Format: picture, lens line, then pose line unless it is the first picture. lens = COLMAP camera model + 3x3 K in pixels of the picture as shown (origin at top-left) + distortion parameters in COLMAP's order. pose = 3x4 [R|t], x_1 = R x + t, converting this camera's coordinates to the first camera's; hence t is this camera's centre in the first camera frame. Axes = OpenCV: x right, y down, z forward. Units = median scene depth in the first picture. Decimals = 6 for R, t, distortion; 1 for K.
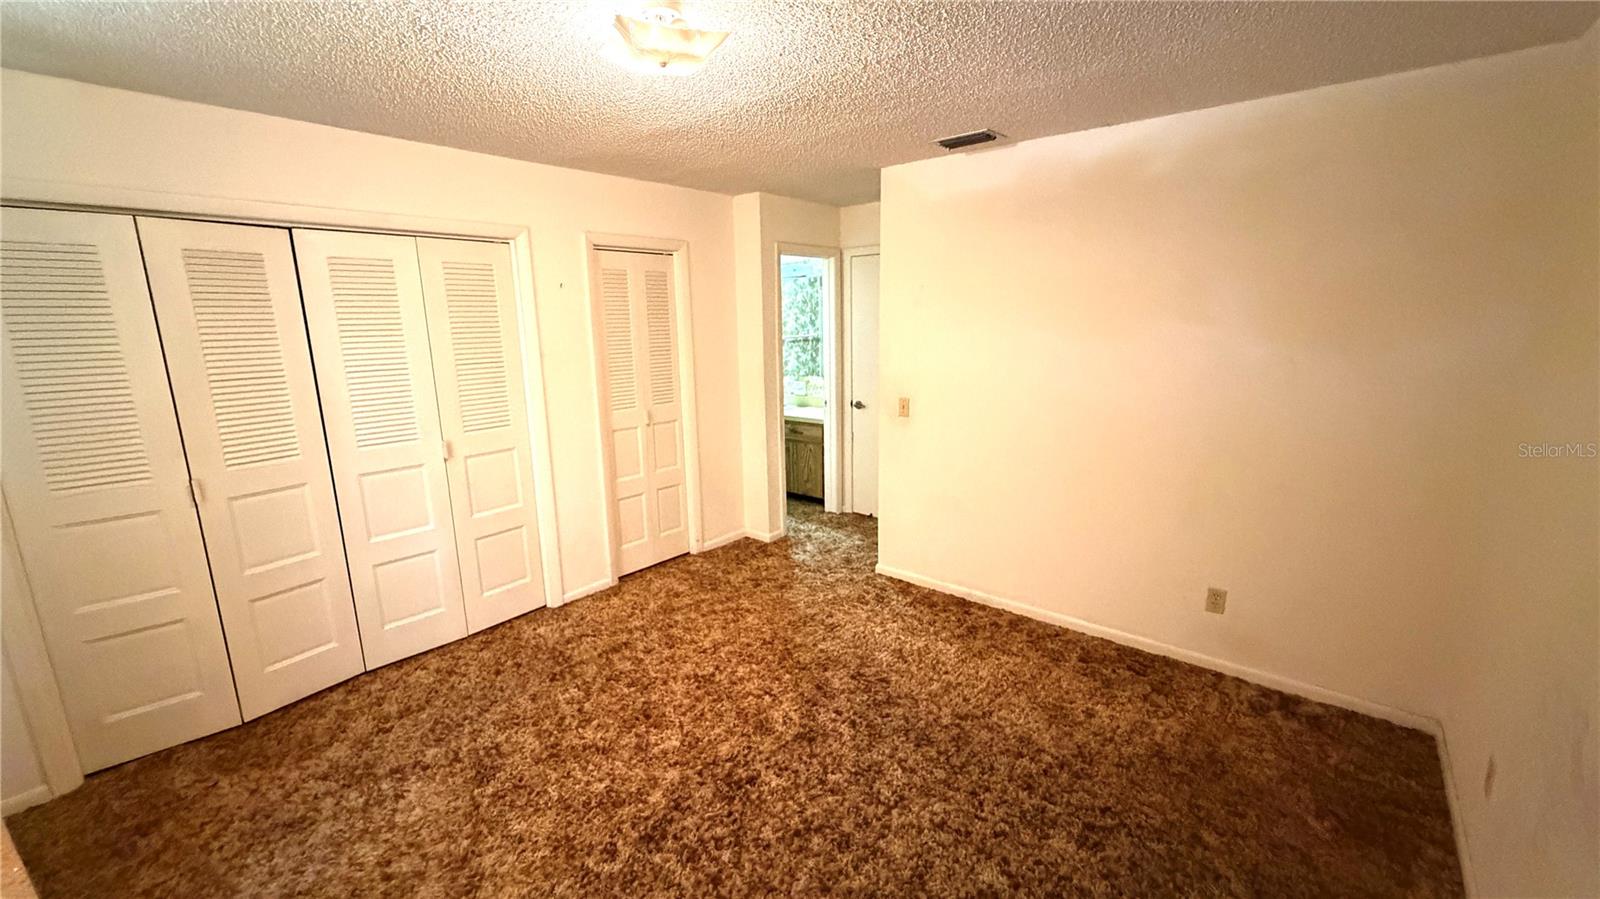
lens RADIAL K [[637.5, 0, 794.4], [0, 637.5, 449.5], [0, 0, 1]] dist [0.000782, -0.000180]
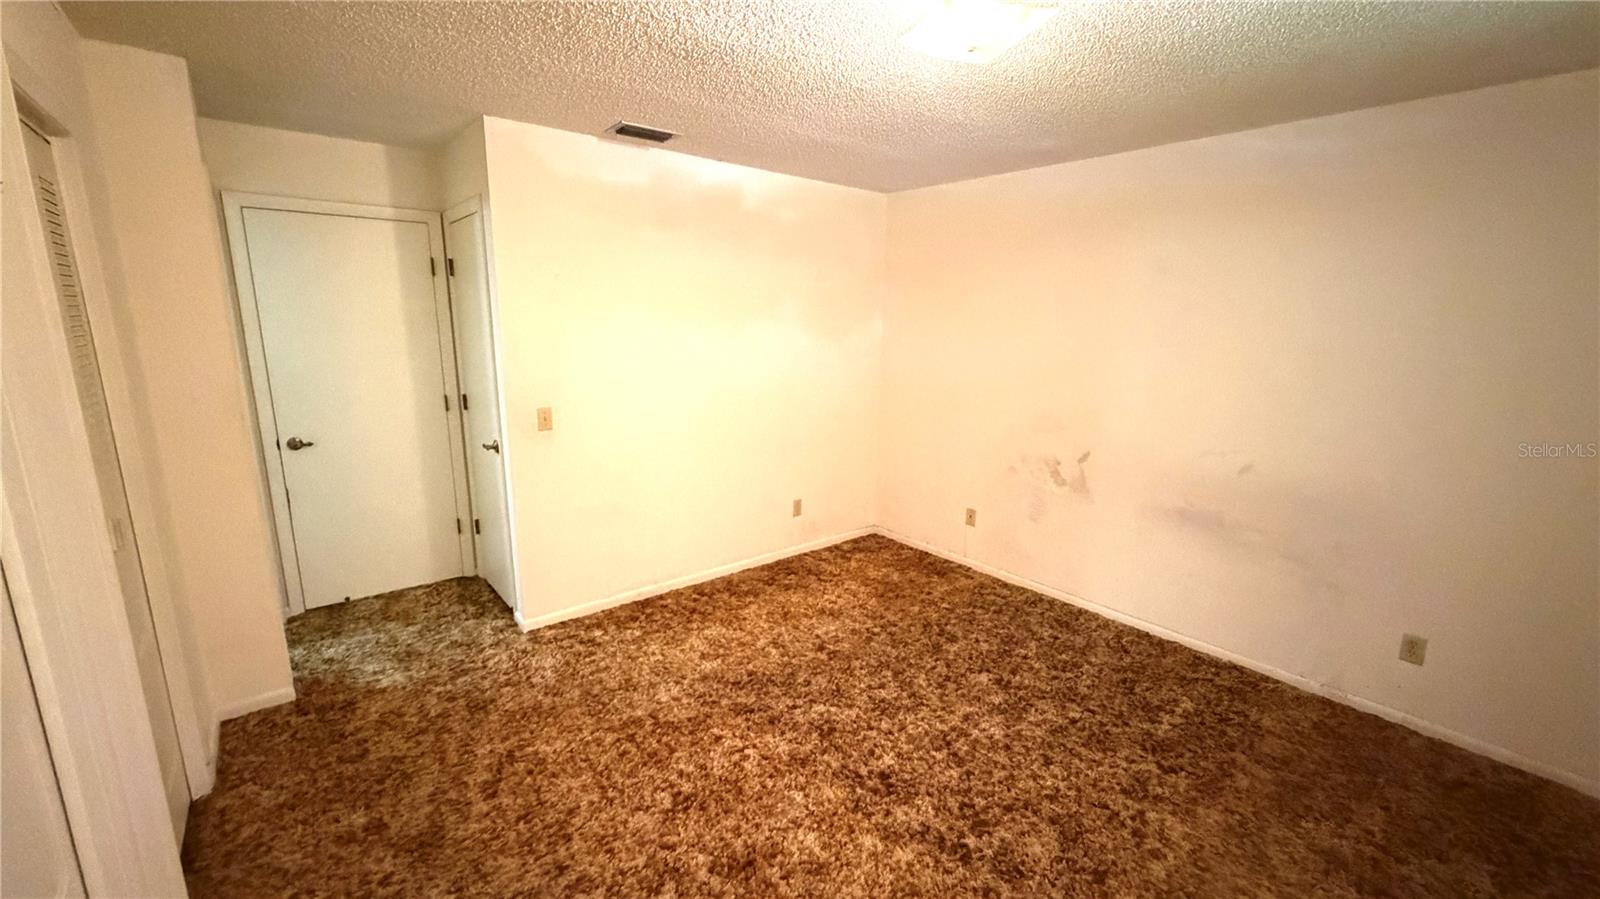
lens RADIAL K [[637.5, 0, 794.4], [0, 637.5, 449.5], [0, 0, 1]] dist [0.000782, -0.000180]
pose [[0.179238, -0.183073, 0.966622, -0.710143], [0.183133, 0.971569, 0.150052, -0.113474], [-0.966611, 0.150125, 0.207669, 0.627852]]
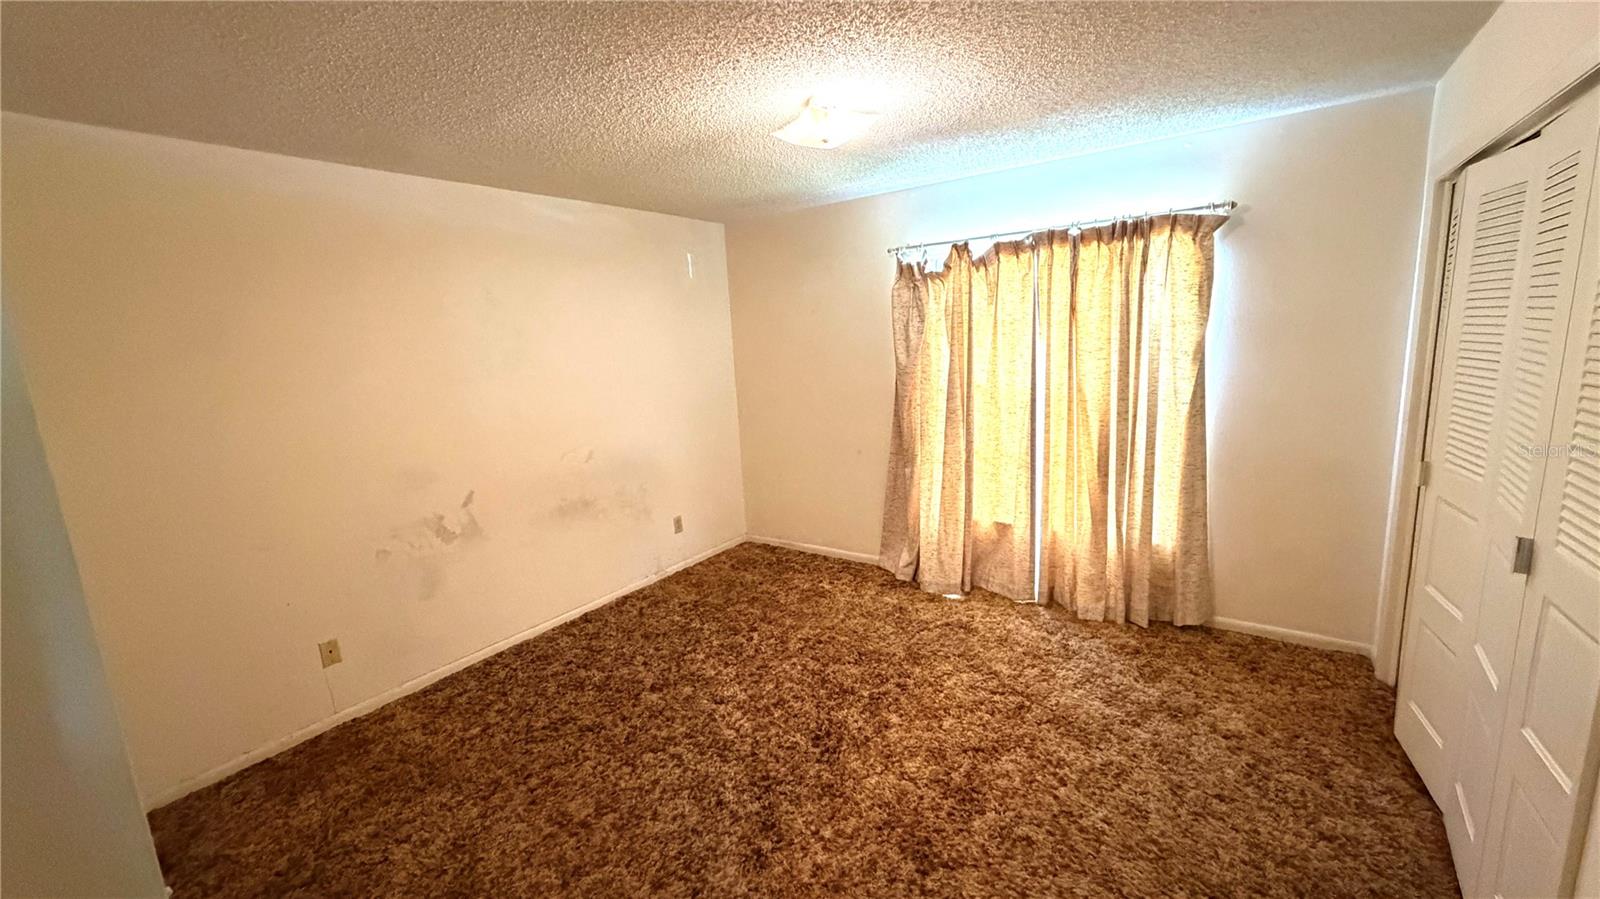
lens RADIAL K [[637.5, 0, 794.4], [0, 637.5, 449.5], [0, 0, 1]] dist [0.000782, -0.000180]
pose [[-0.993804, 0.085965, -0.070454, 0.008273], [0.053535, 0.925723, 0.374393, -0.277522], [0.097405, 0.368302, -0.924590, 1.364099]]
